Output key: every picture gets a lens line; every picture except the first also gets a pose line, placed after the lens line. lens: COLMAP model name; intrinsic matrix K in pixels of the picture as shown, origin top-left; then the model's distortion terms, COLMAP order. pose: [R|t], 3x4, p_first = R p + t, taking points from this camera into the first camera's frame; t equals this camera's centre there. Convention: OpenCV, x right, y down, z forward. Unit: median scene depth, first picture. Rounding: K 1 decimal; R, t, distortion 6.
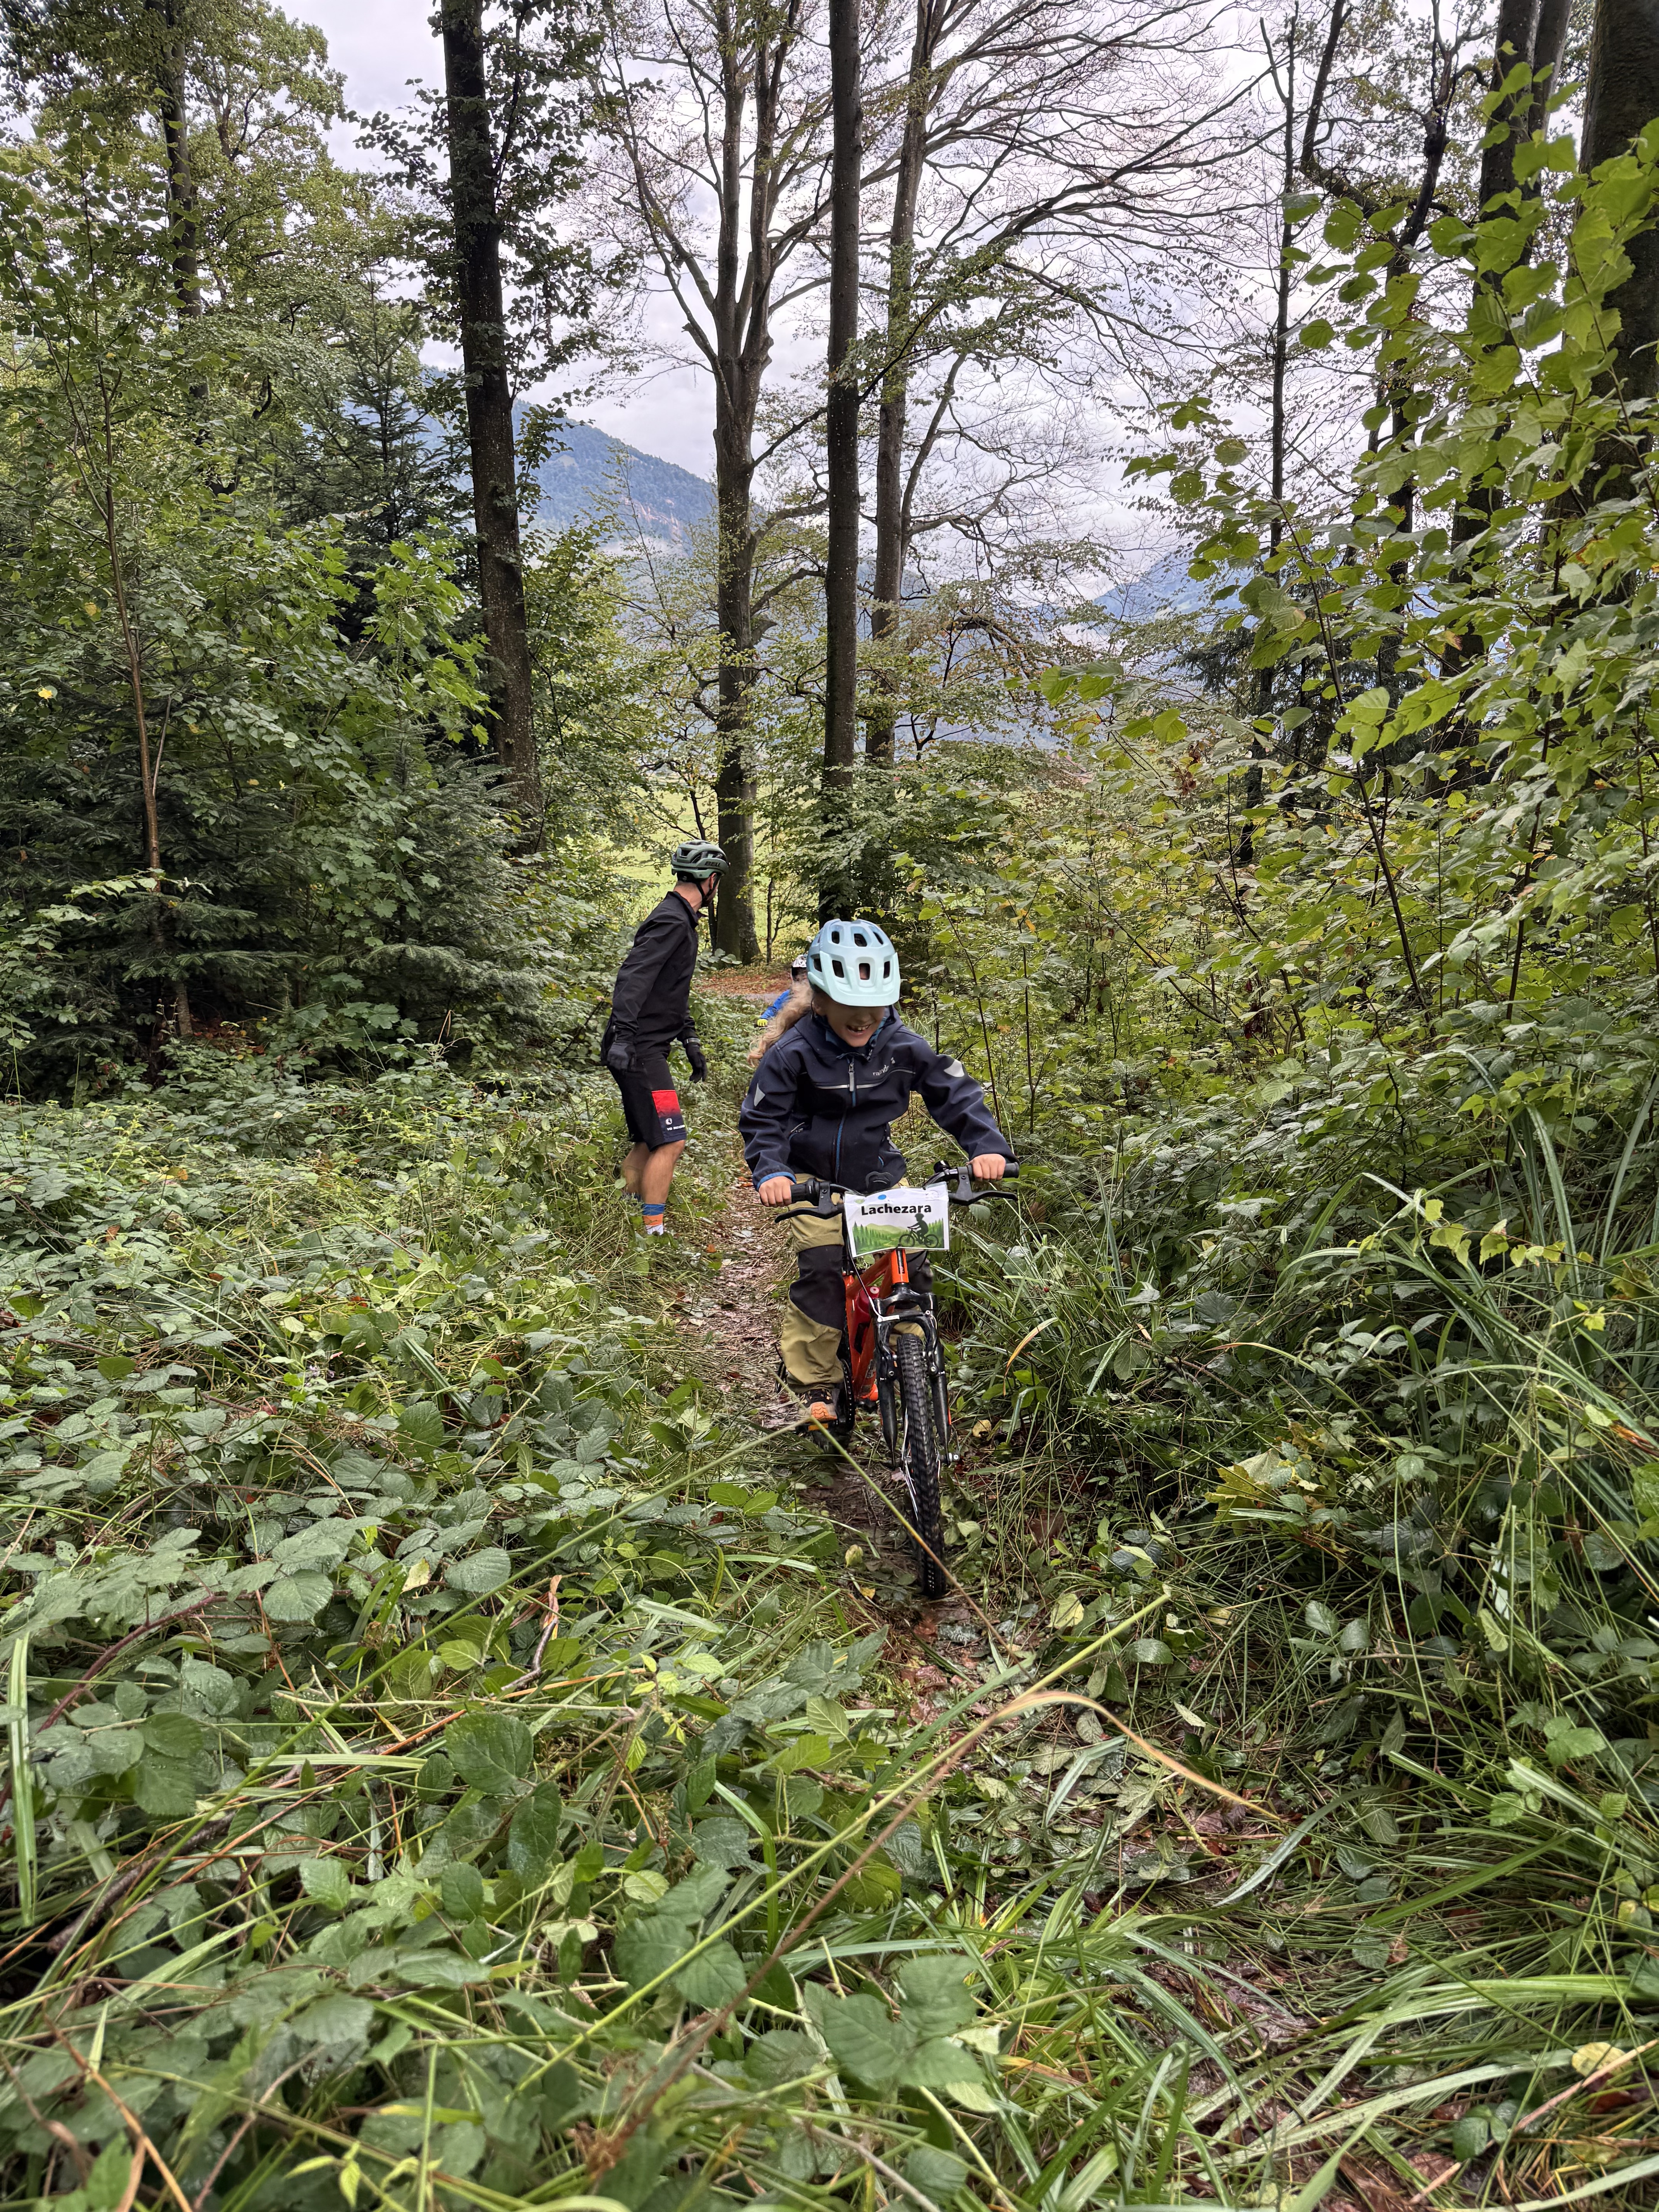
lens RADIAL K [[1588.4, 0, 840.5], [0, 1588.4, 1119.8], [0, 0, 1]] dist [0.005778, -0.009590]
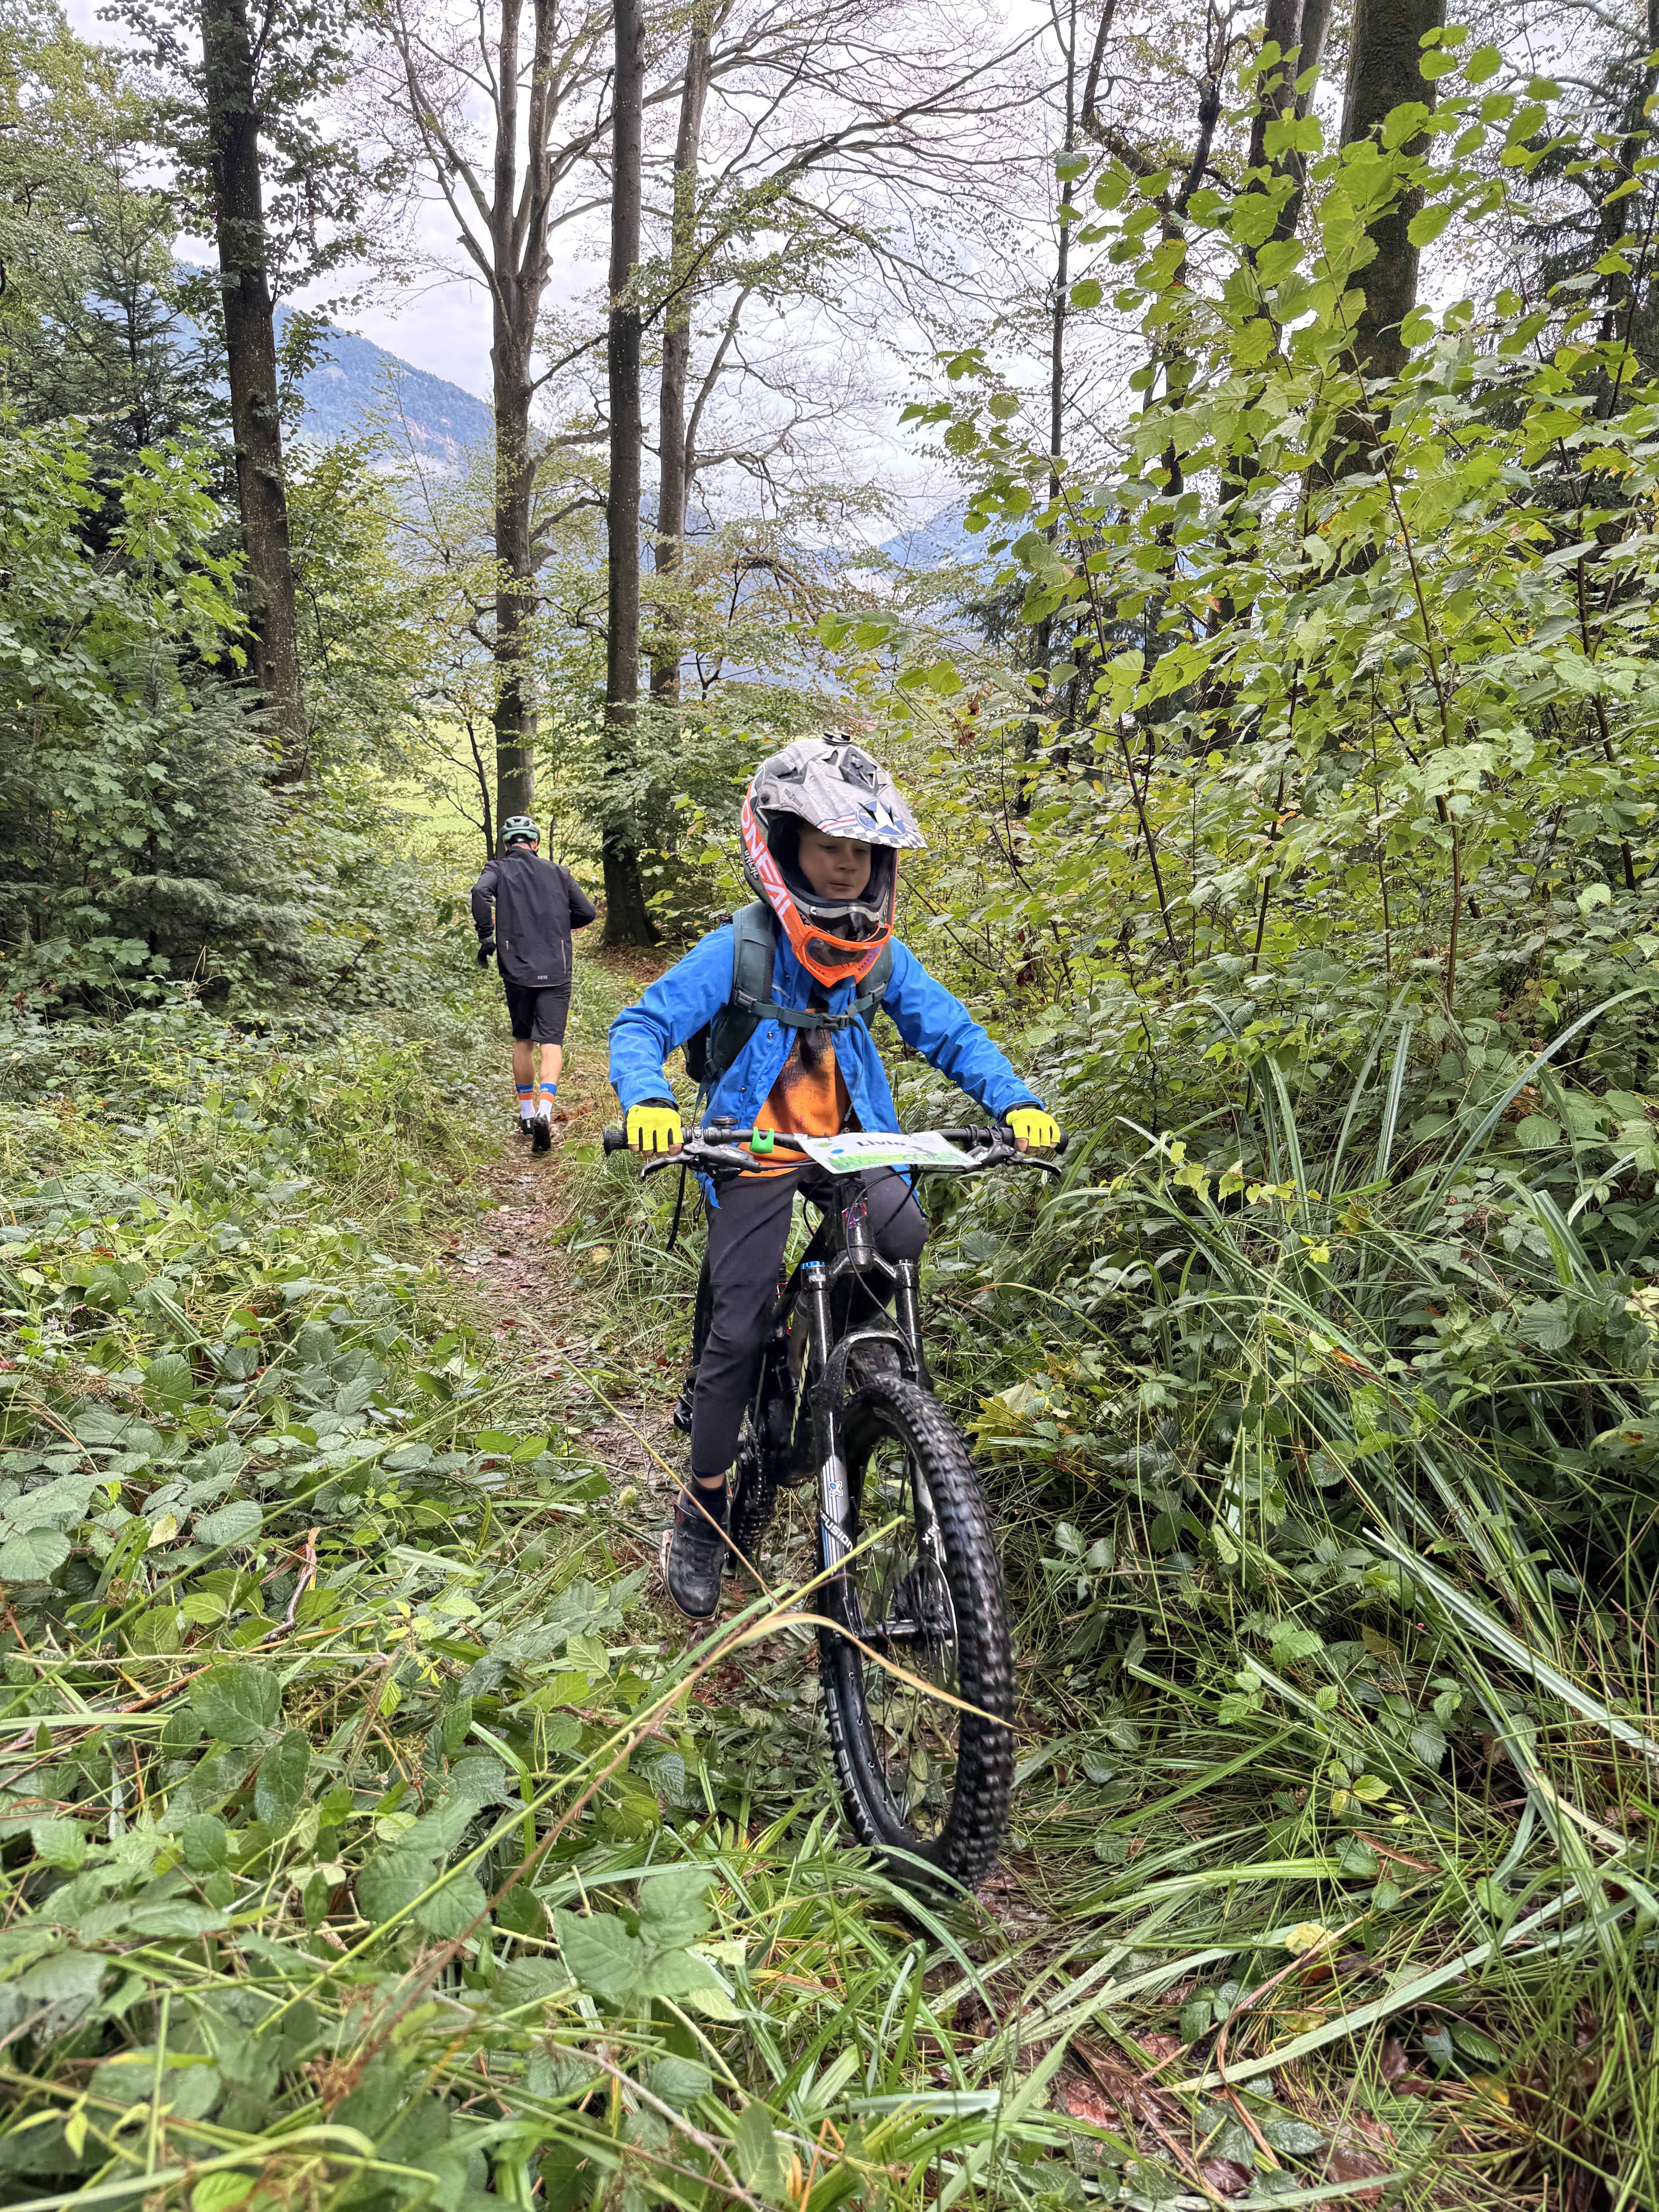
lens RADIAL K [[1589.8, 0, 838.3], [0, 1589.8, 1109.6], [0, 0, 1]] dist [0.005995, -0.008864]
pose [[0.991119, -0.000137, 0.132979, 0.002111], [-0.003759, 0.999571, 0.029048, -0.000124], [-0.132926, -0.029290, 0.990693, -0.002032]]
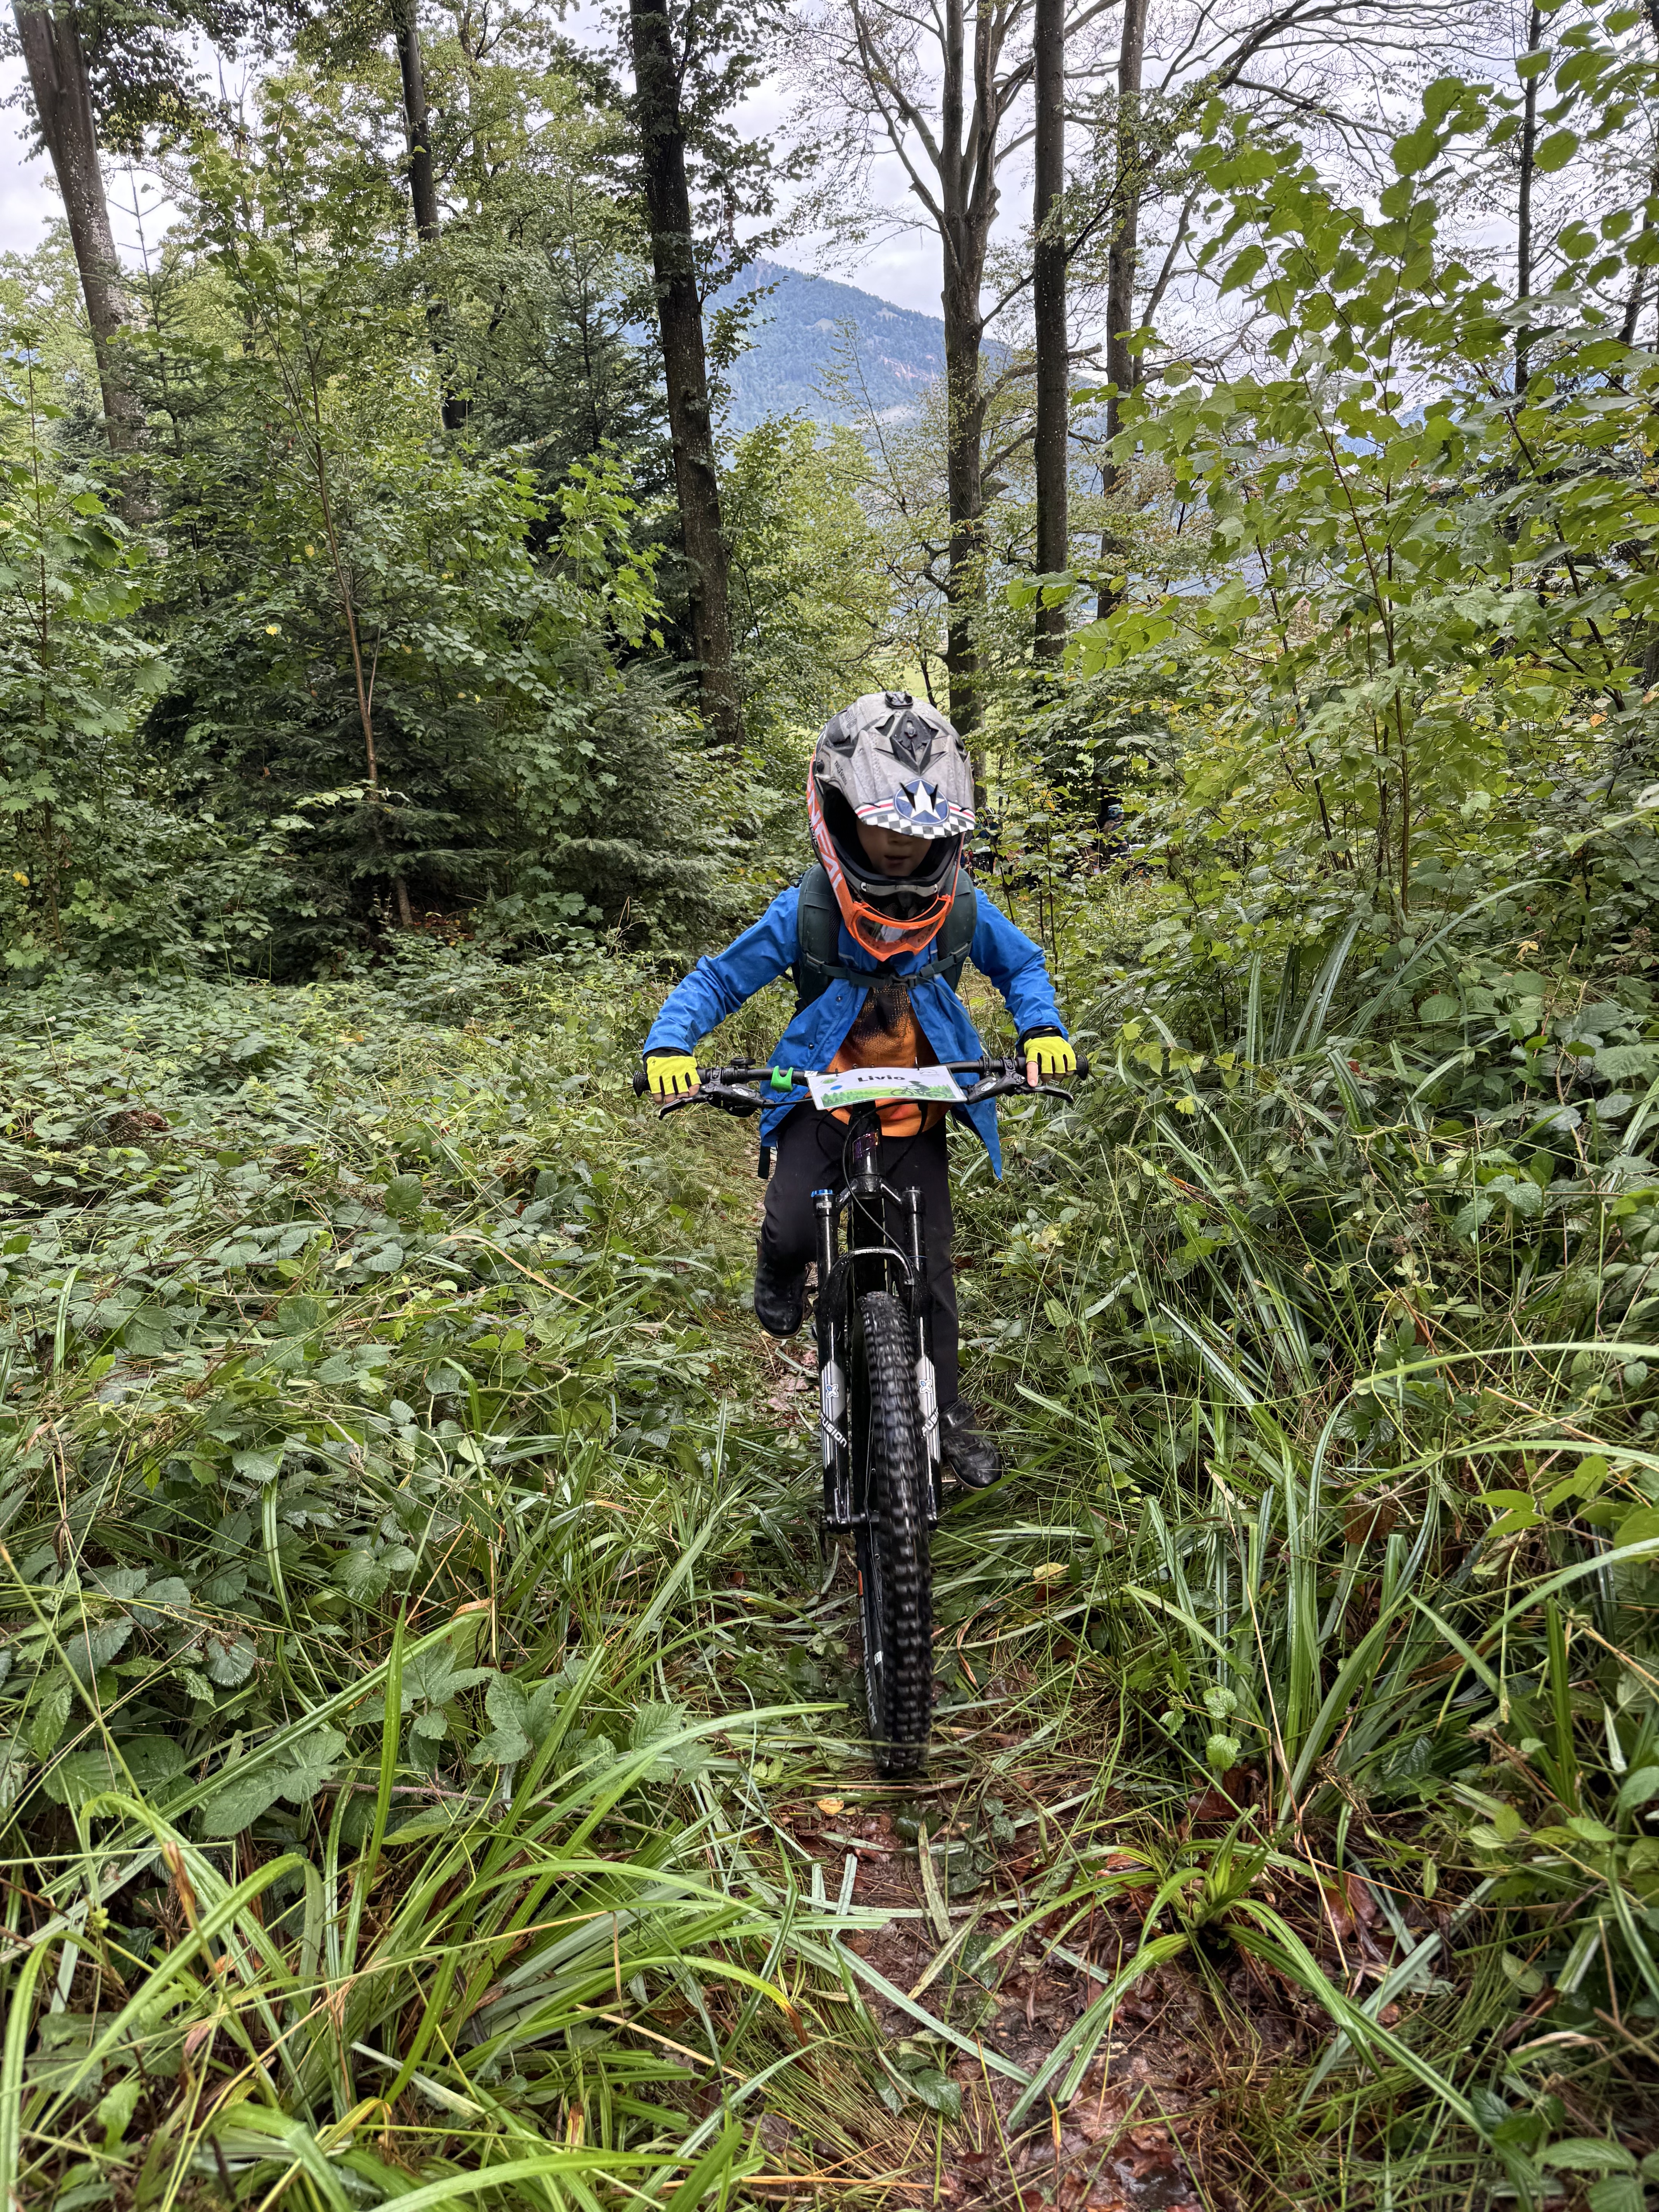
lens RADIAL K [[1635.9, 0, 859.2], [0, 1635.9, 1114.2], [0, 0, 1]] dist [0.002467, -0.010421]
pose [[0.984015, -0.006246, -0.177979, 0.082701], [0.019155, 0.997299, 0.070903, 0.003023], [0.177055, -0.073179, 0.981477, -0.073209]]
